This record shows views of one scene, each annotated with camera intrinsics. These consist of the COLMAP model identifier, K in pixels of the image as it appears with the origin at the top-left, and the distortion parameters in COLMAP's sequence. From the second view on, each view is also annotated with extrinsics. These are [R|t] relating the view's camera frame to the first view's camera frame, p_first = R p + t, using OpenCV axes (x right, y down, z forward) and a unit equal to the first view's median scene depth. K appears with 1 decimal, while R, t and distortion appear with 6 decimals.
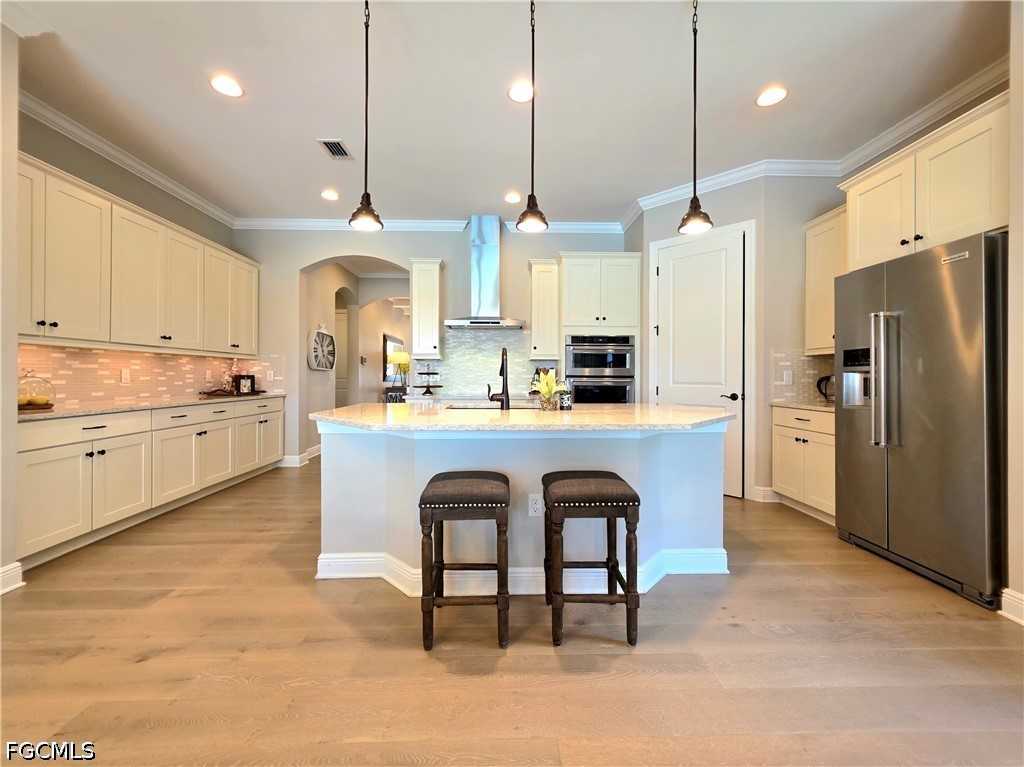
lens RADIAL K [[414.9, 0, 513.9], [0, 414.9, 378.6], [0, 0, 1]] dist [-0.000744, 0.000307]
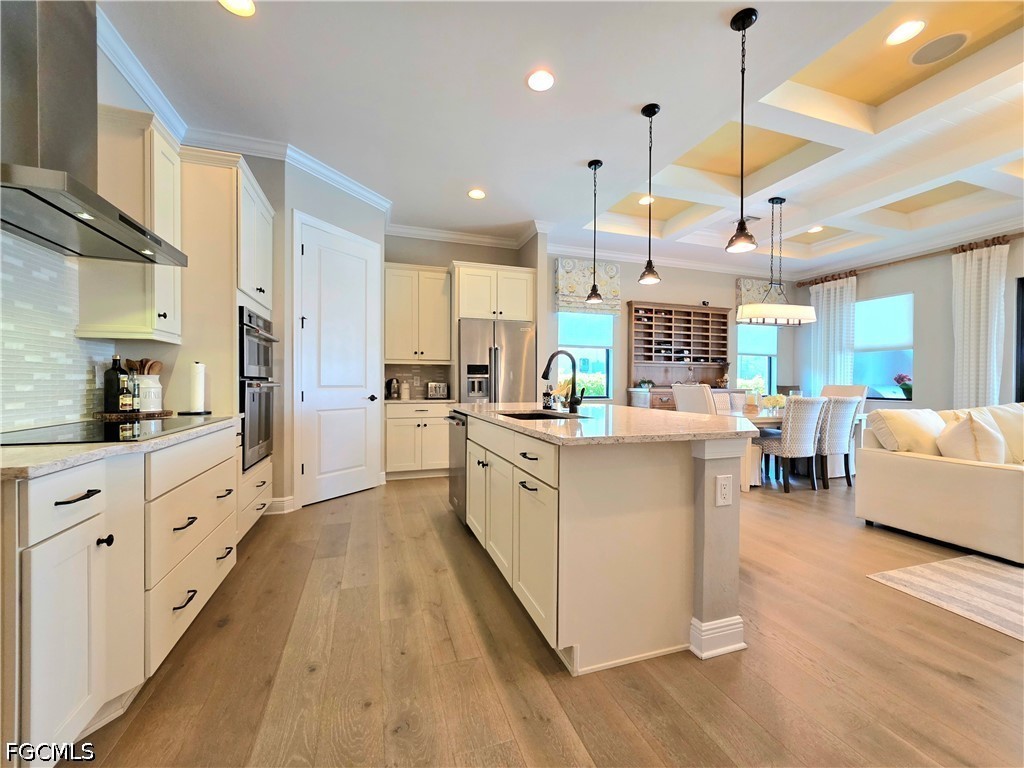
lens RADIAL K [[414.9, 0, 508.4], [0, 414.9, 386.3], [0, 0, 1]] dist [-0.000744, 0.000307]
pose [[-0.282533, -0.013701, 0.959160, -0.537830], [-0.001955, 0.999904, 0.013707, -0.002634], [-0.959256, 0.001997, -0.282533, 0.818234]]
